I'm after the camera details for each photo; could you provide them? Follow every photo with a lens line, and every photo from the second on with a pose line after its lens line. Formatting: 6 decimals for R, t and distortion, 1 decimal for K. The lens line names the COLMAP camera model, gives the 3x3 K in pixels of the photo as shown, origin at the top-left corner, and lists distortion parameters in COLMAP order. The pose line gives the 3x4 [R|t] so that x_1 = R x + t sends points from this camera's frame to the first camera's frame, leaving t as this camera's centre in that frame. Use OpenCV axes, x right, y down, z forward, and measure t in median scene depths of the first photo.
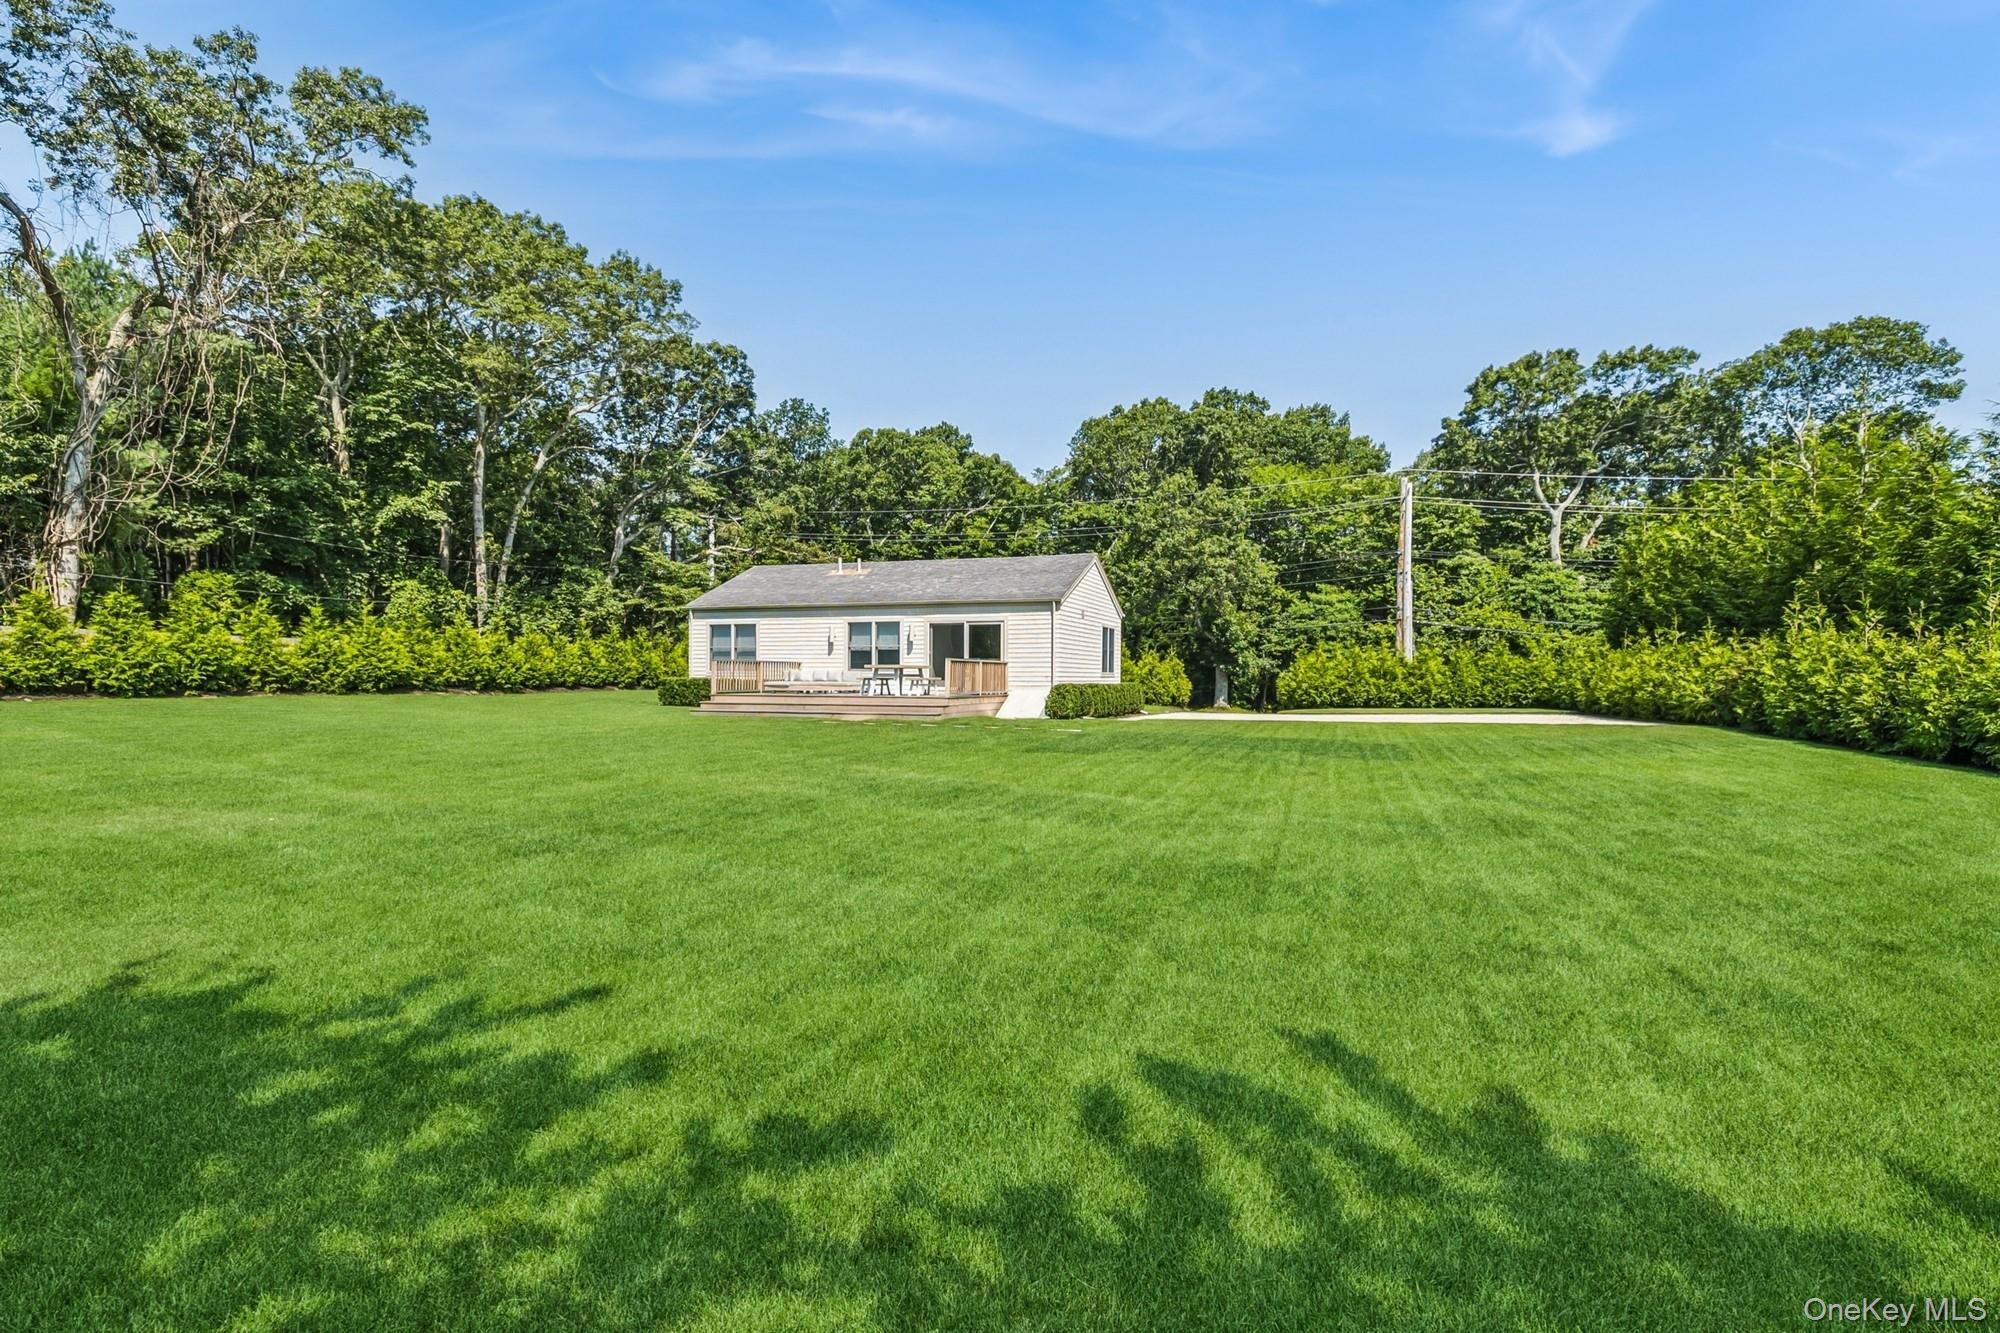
lens RADIAL K [[940.1, 0, 1000.0], [0, 940.1, 666.5], [0, 0, 1]] dist [0.000866, 0.000650]
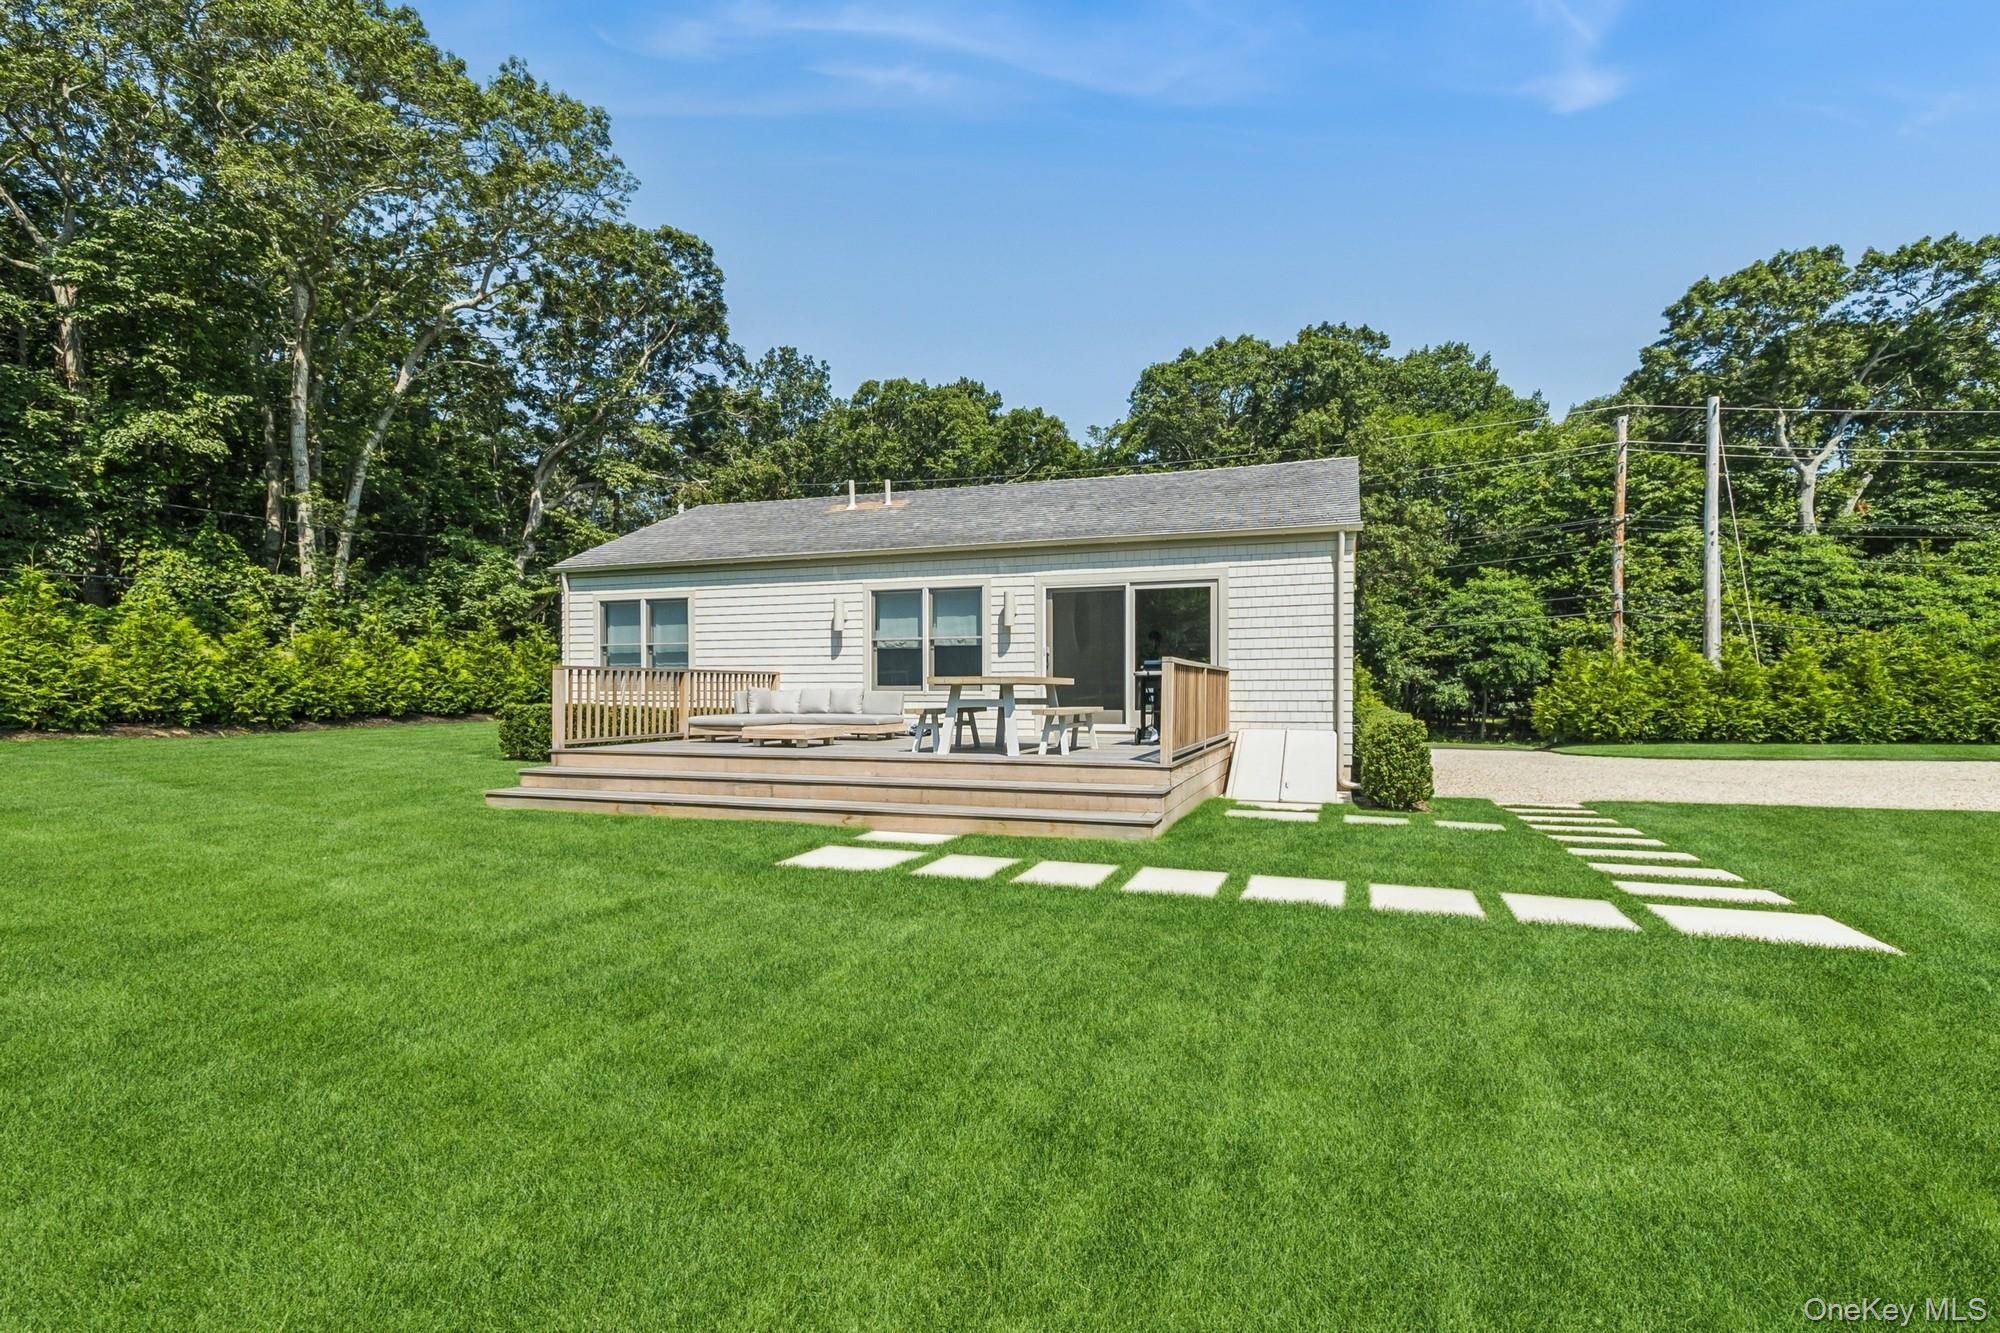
lens RADIAL K [[944.7, 0, 1012.6], [0, 944.7, 689.2], [0, 0, 1]] dist [0.004738, 0.000344]
pose [[0.999906, -0.005909, 0.012403, -0.078917], [0.005787, 0.999935, 0.009780, 0.000035], [-0.012460, -0.009707, 0.999875, 0.421214]]
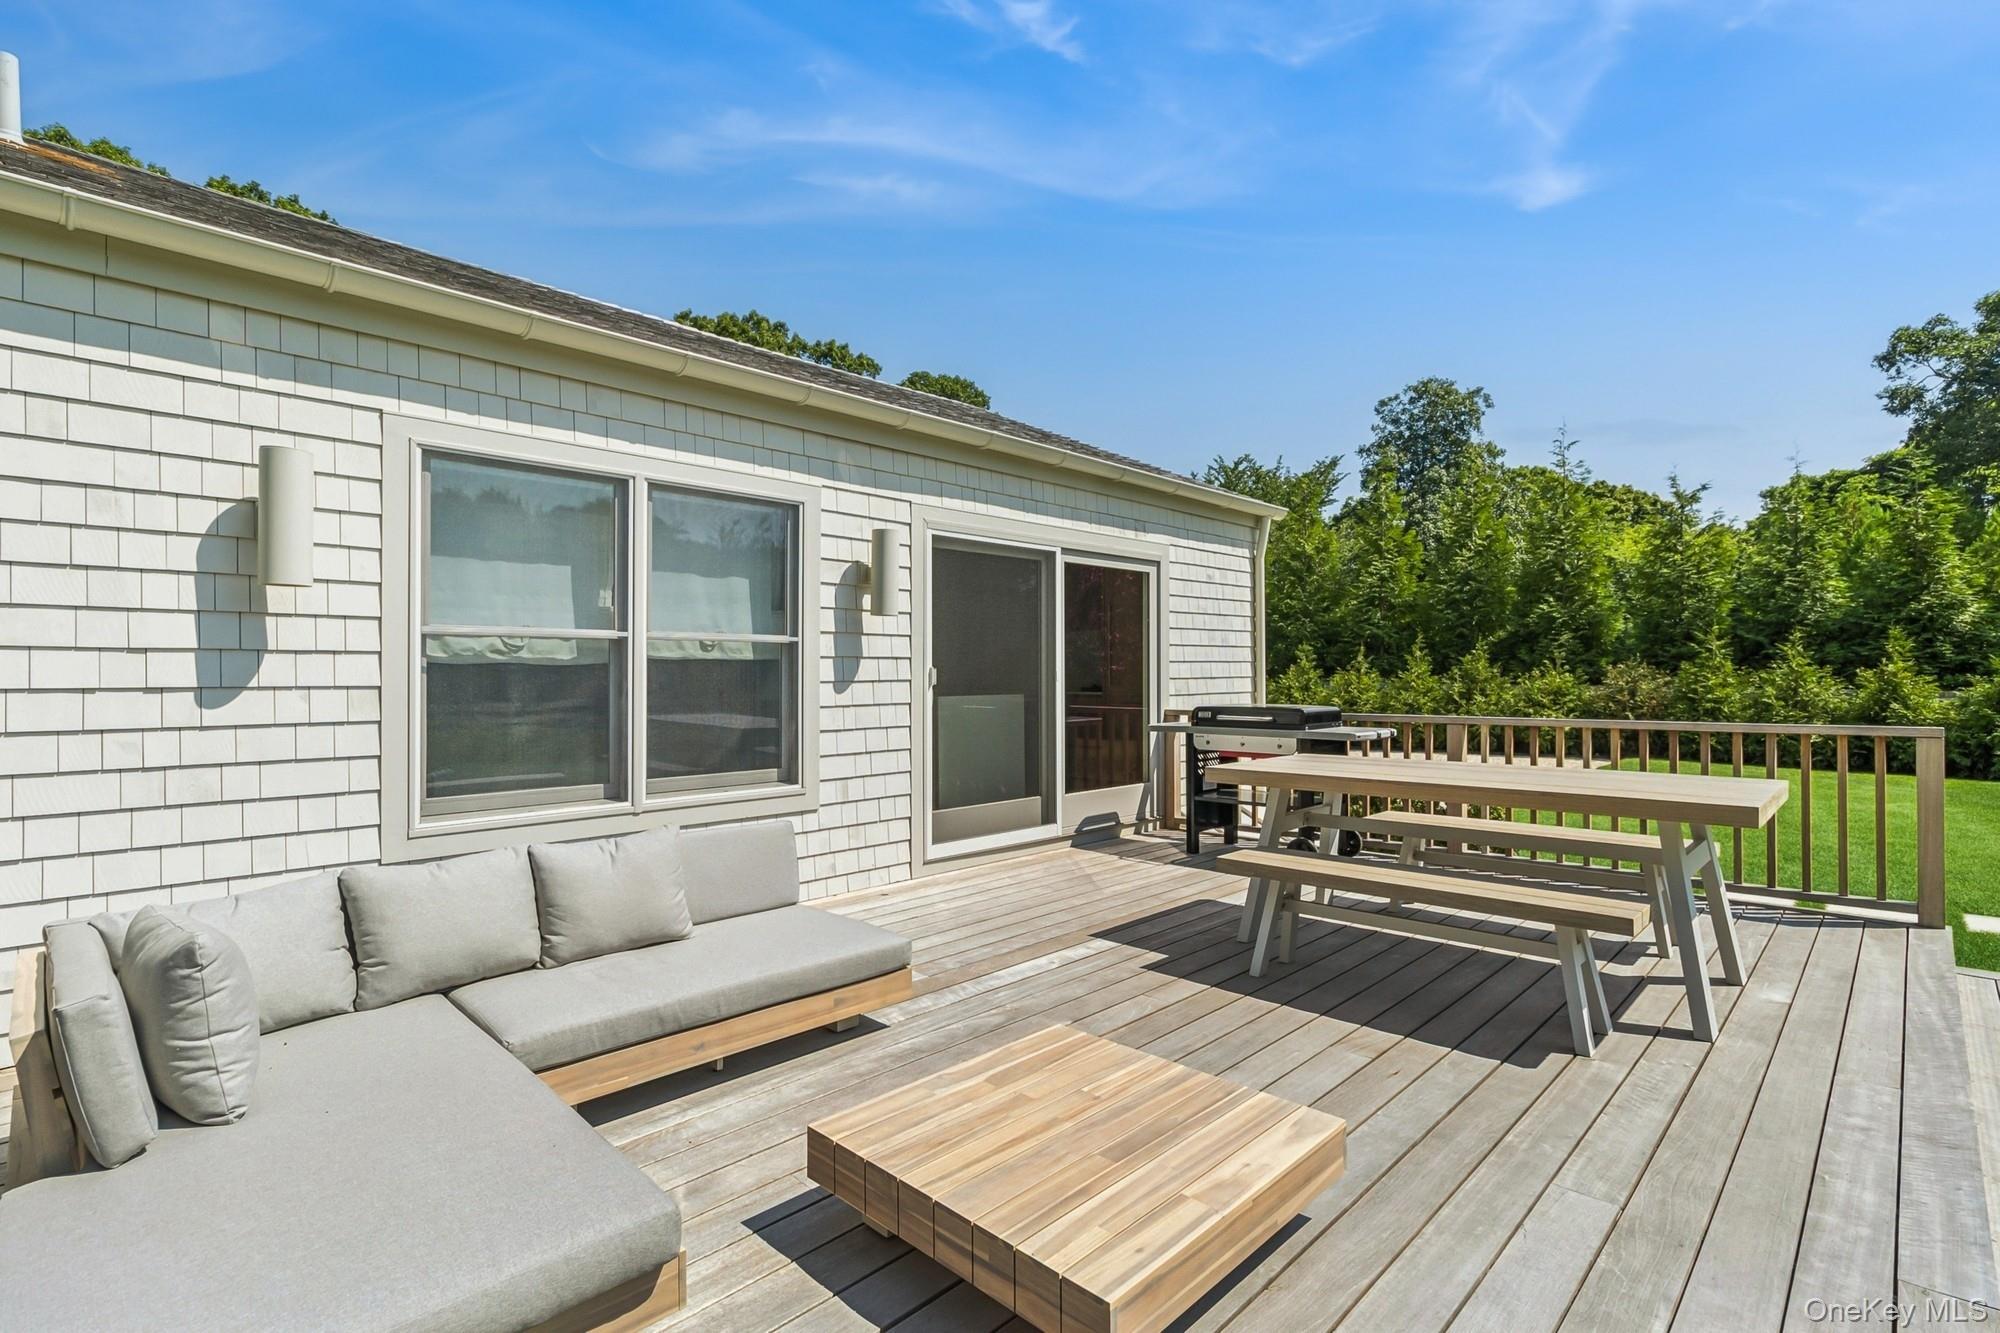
lens RADIAL K [[940.1, 0, 1000.0], [0, 940.1, 666.5], [0, 0, 1]] dist [0.000866, 0.000650]
pose [[0.405048, 0.002574, 0.914292, -0.206898], [-0.003096, 0.999994, -0.001443, -0.013479], [-0.914290, -0.002246, 0.405054, 0.724501]]
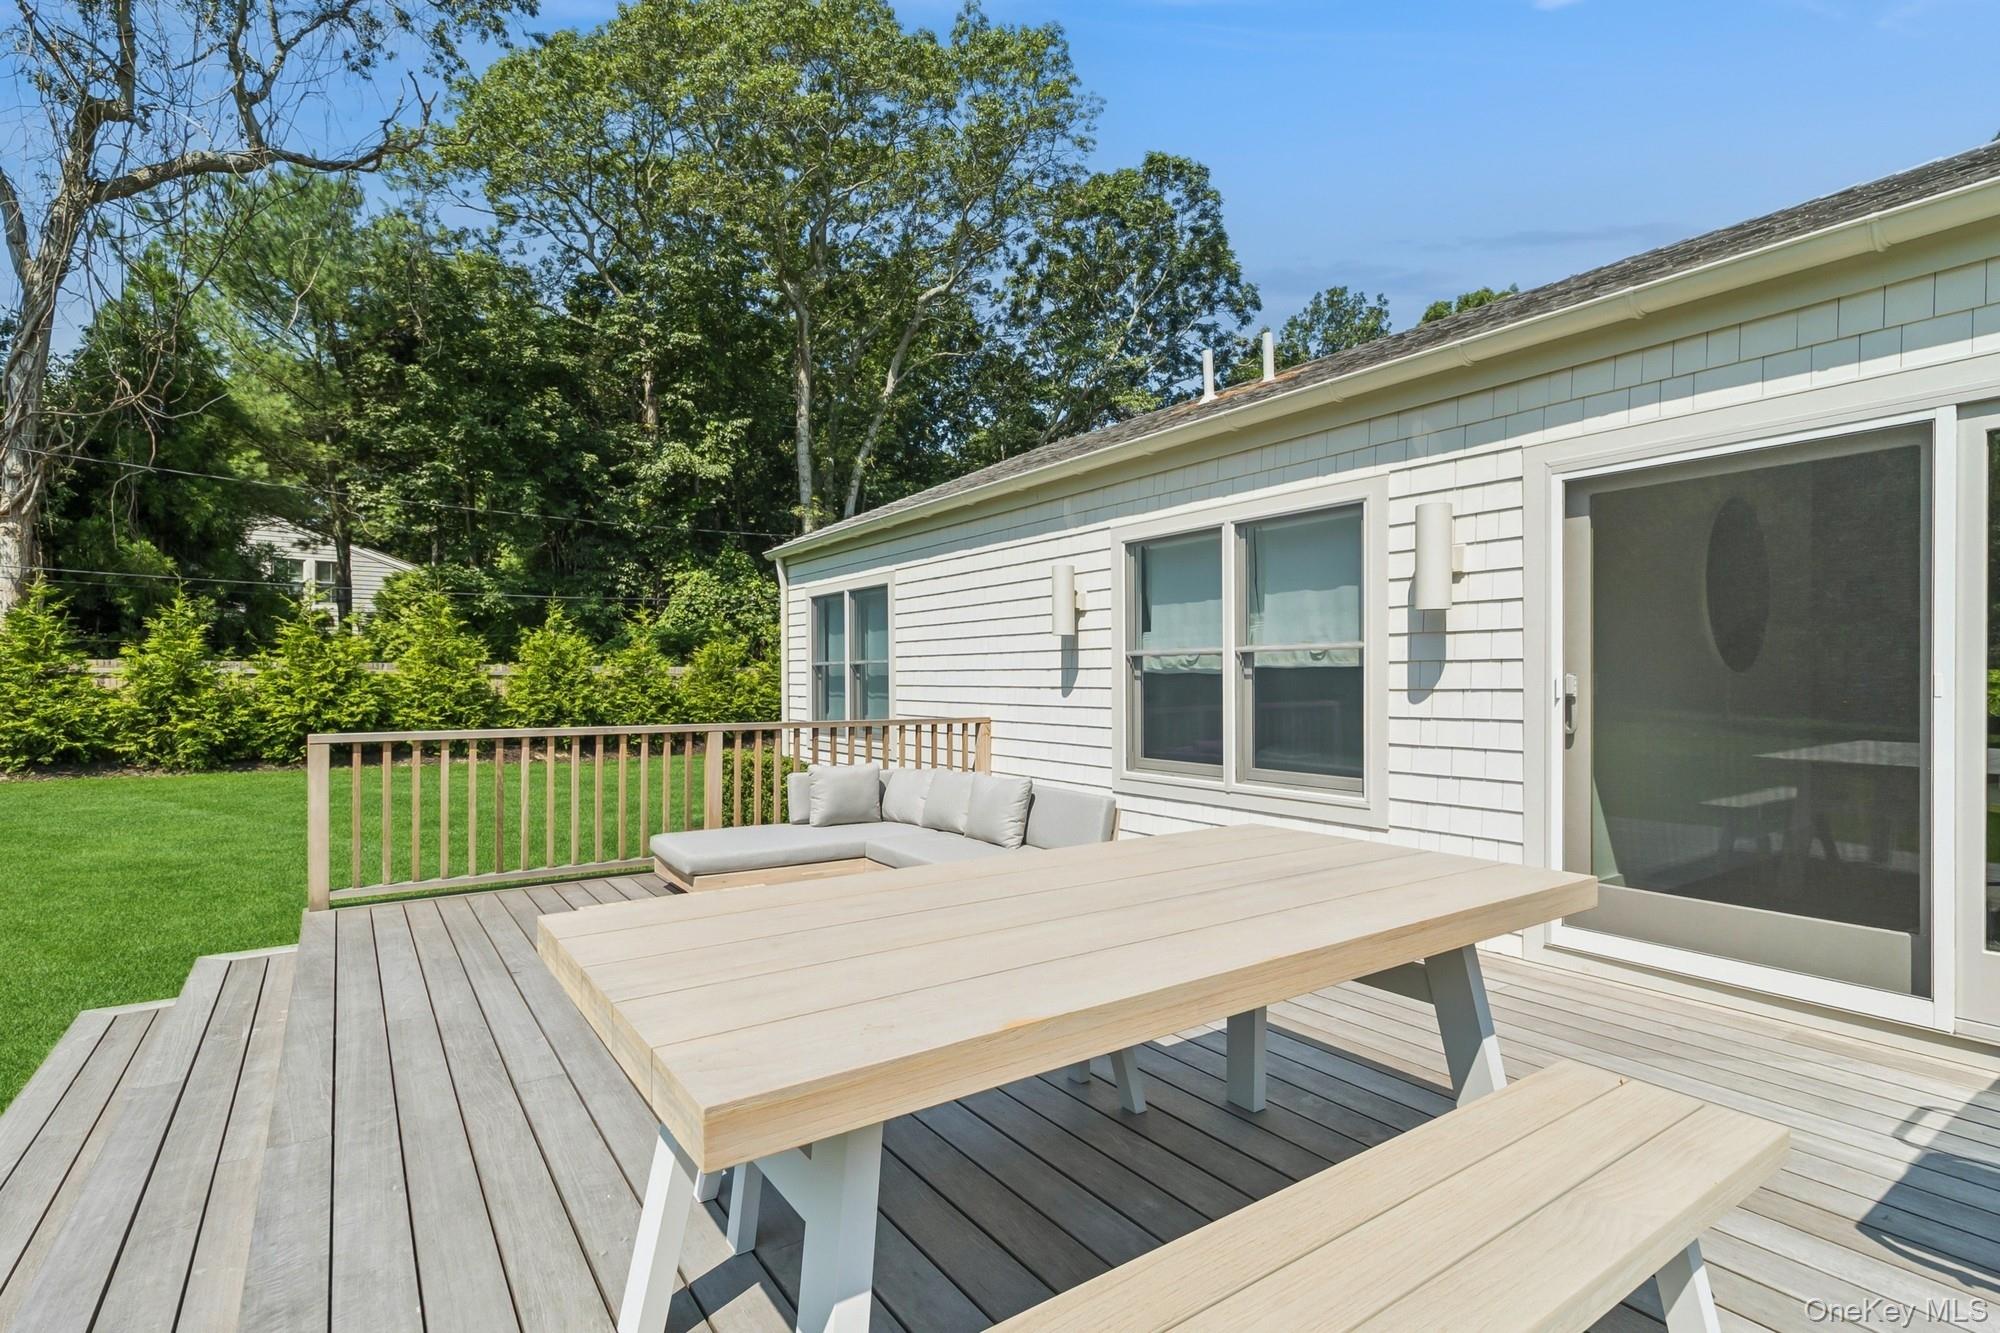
lens RADIAL K [[944.7, 0, 1012.6], [0, 944.7, 689.2], [0, 0, 1]] dist [0.004738, 0.000344]
pose [[0.826030, 0.000066, -0.563626, -0.051037], [0.009313, 0.999862, 0.013765, -0.013609], [0.563549, -0.016619, 0.825915, 0.668680]]
